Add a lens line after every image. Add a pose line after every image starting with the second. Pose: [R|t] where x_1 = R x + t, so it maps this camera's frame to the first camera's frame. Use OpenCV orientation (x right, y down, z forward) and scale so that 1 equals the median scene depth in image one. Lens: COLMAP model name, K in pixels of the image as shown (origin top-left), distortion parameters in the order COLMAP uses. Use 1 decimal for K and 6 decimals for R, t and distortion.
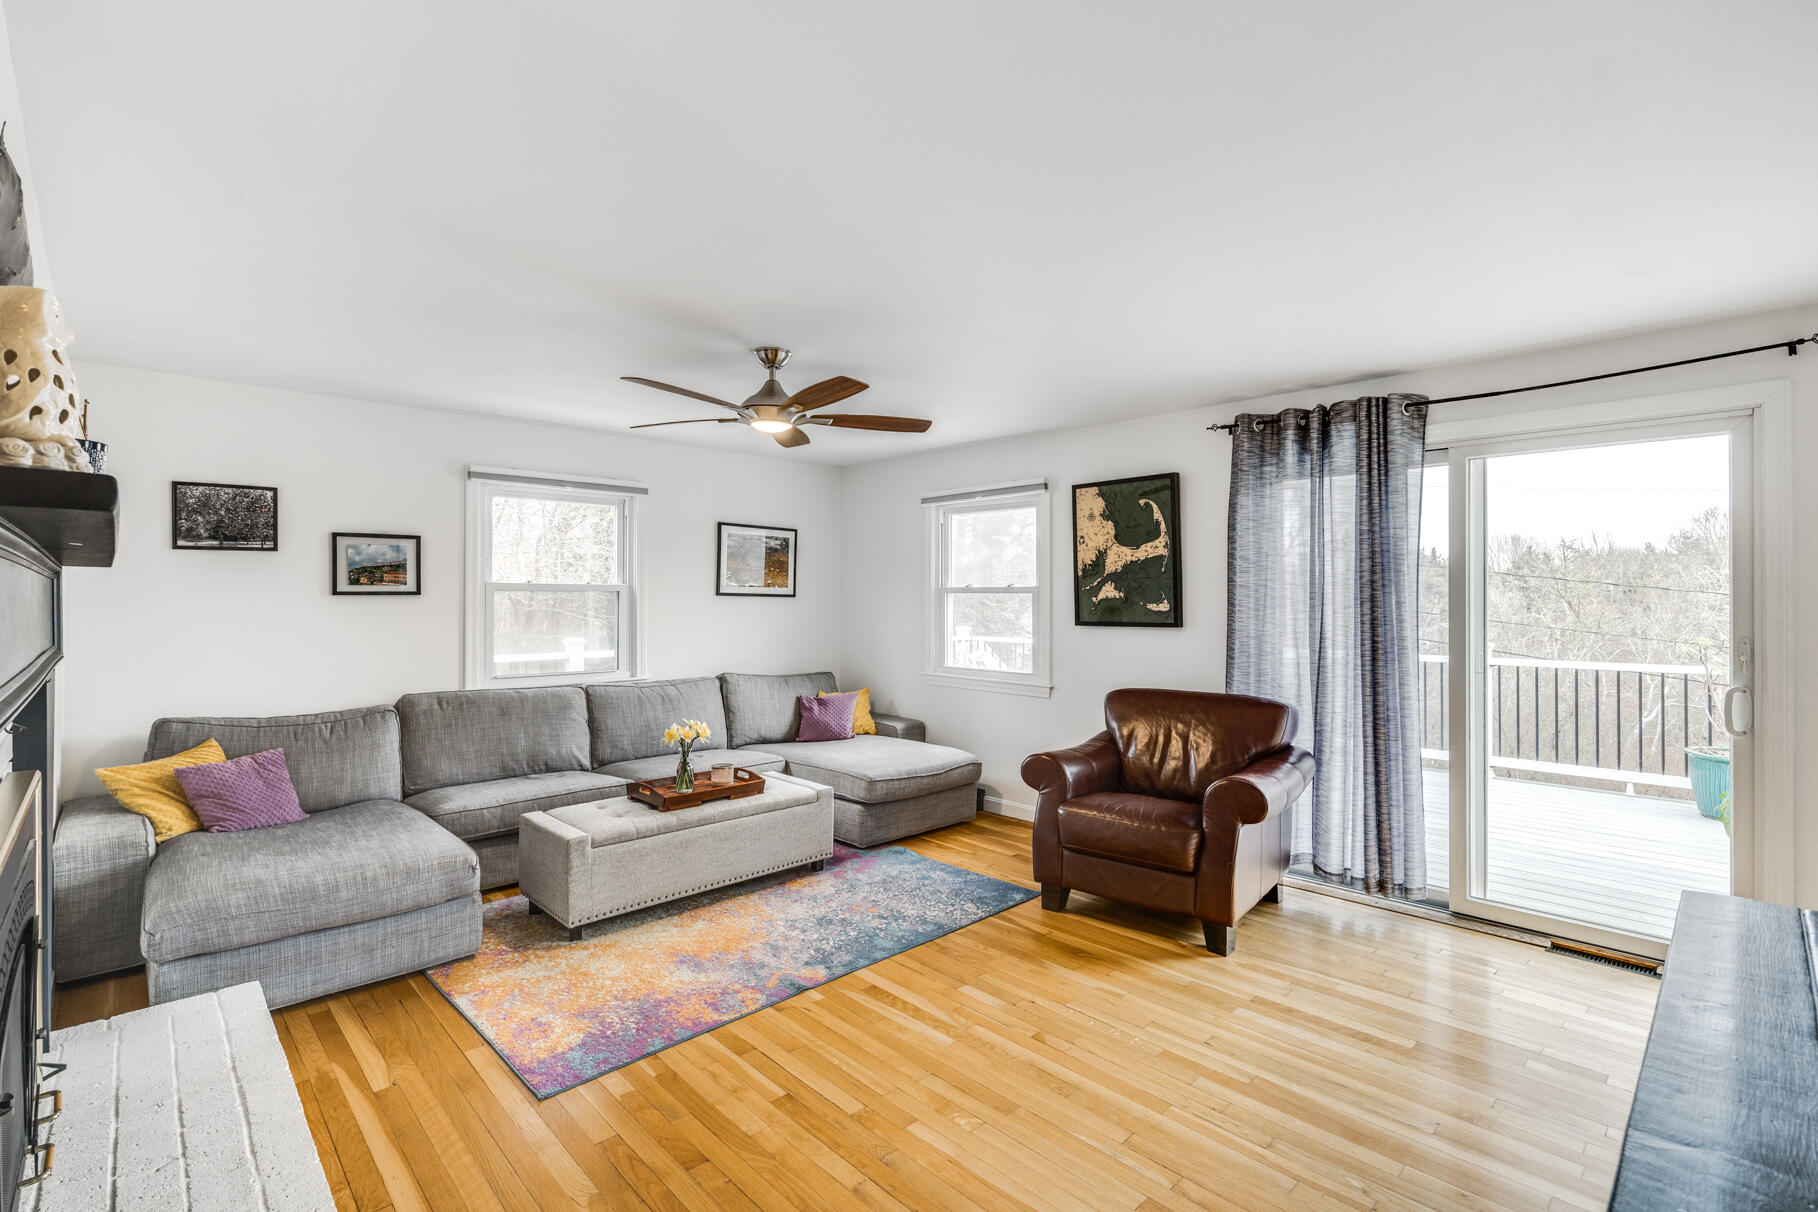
lens RADIAL K [[827.8, 0, 916.4], [0, 827.8, 593.1], [0, 0, 1]] dist [-0.004572, -0.000046]
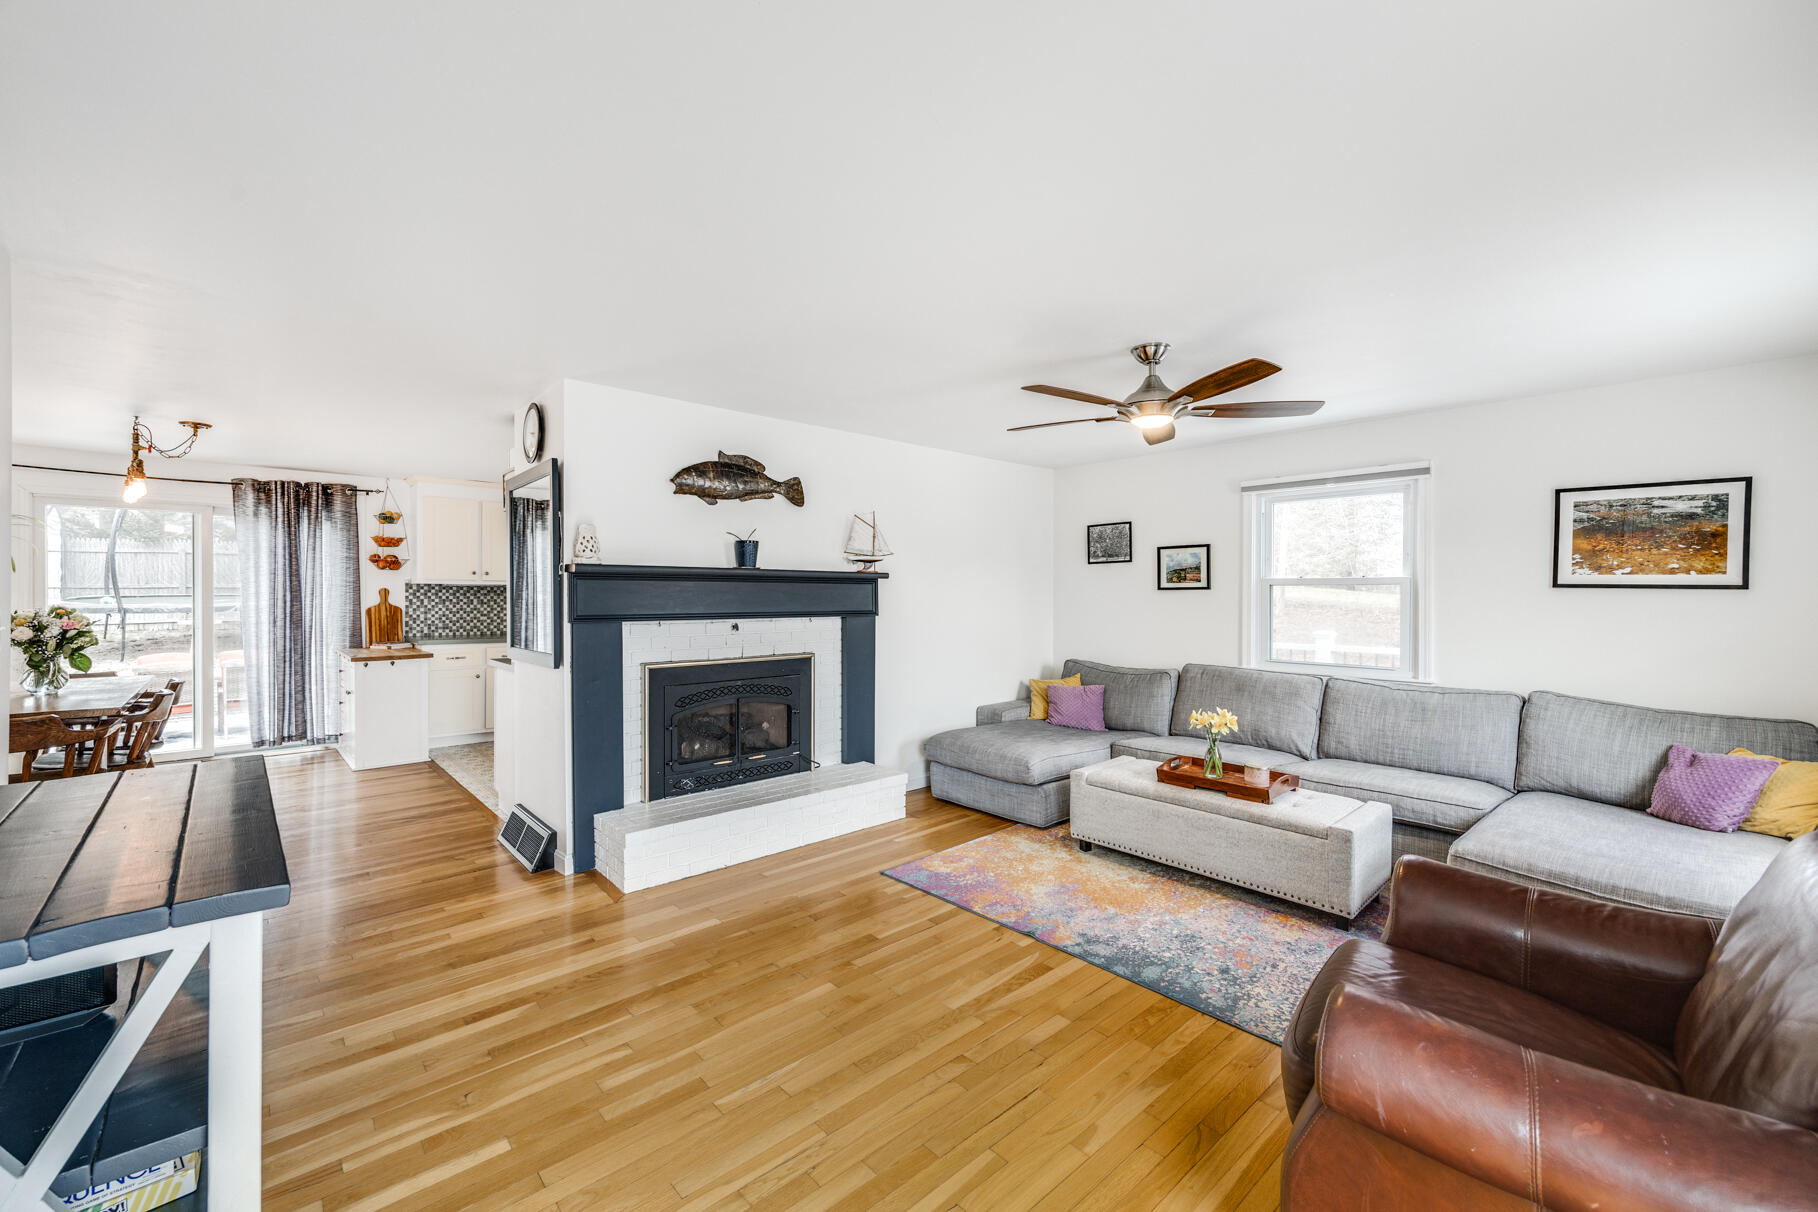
lens RADIAL K [[738.0, 0, 915.7], [0, 738.0, 608.1], [0, 0, 1]] dist [0.001877, 0.000022]
pose [[-0.026200, 0.019046, -0.999475, 0.615310], [0.005550, 0.999806, 0.018906, 0.007376], [0.999641, -0.005052, -0.026300, 0.615056]]
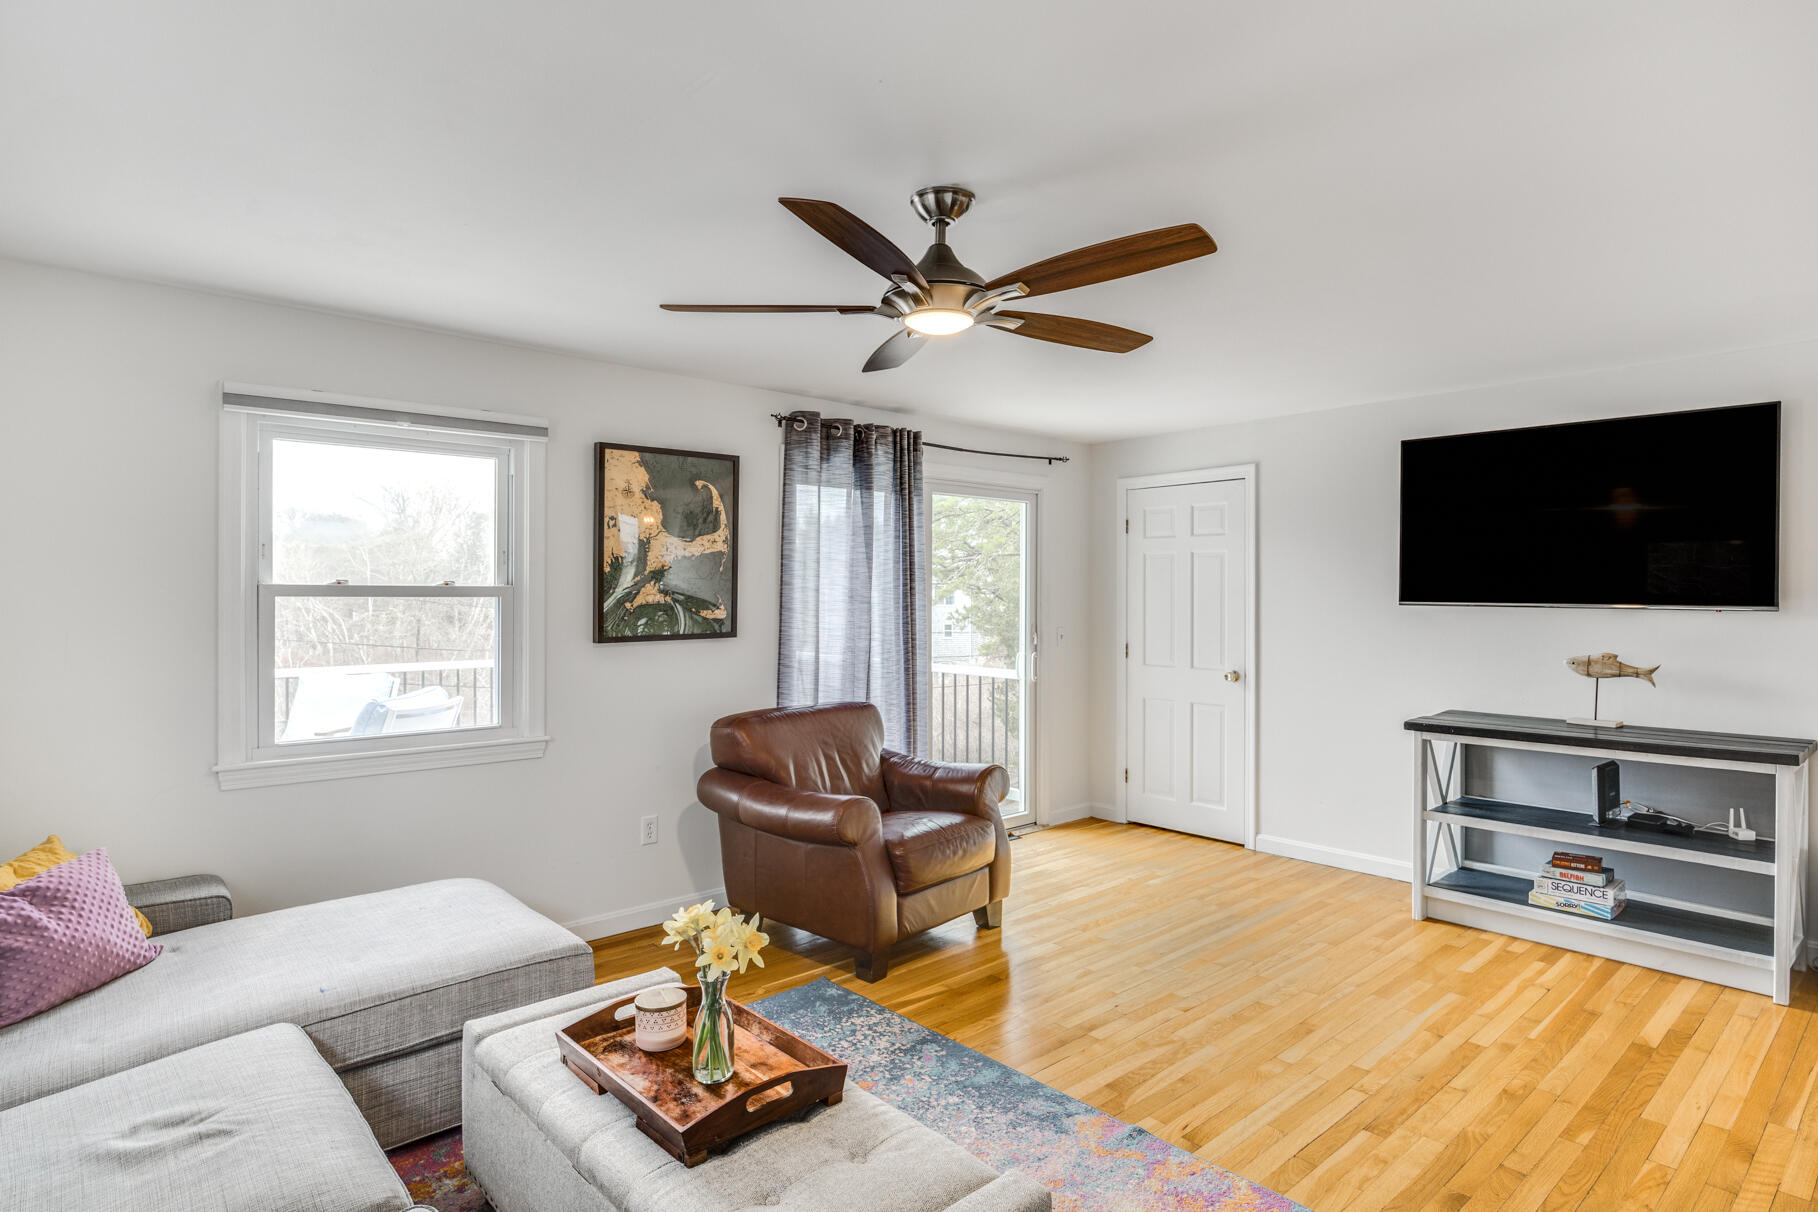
lens RADIAL K [[977.1, 0, 910.4], [0, 977.1, 593.5], [0, 0, 1]] dist [0.002076, -0.000006]
pose [[0.041389, -0.005019, 0.999130, -0.735561], [-0.009894, 0.999936, 0.005433, -0.011945], [-0.999094, -0.010110, 0.041337, 0.831633]]
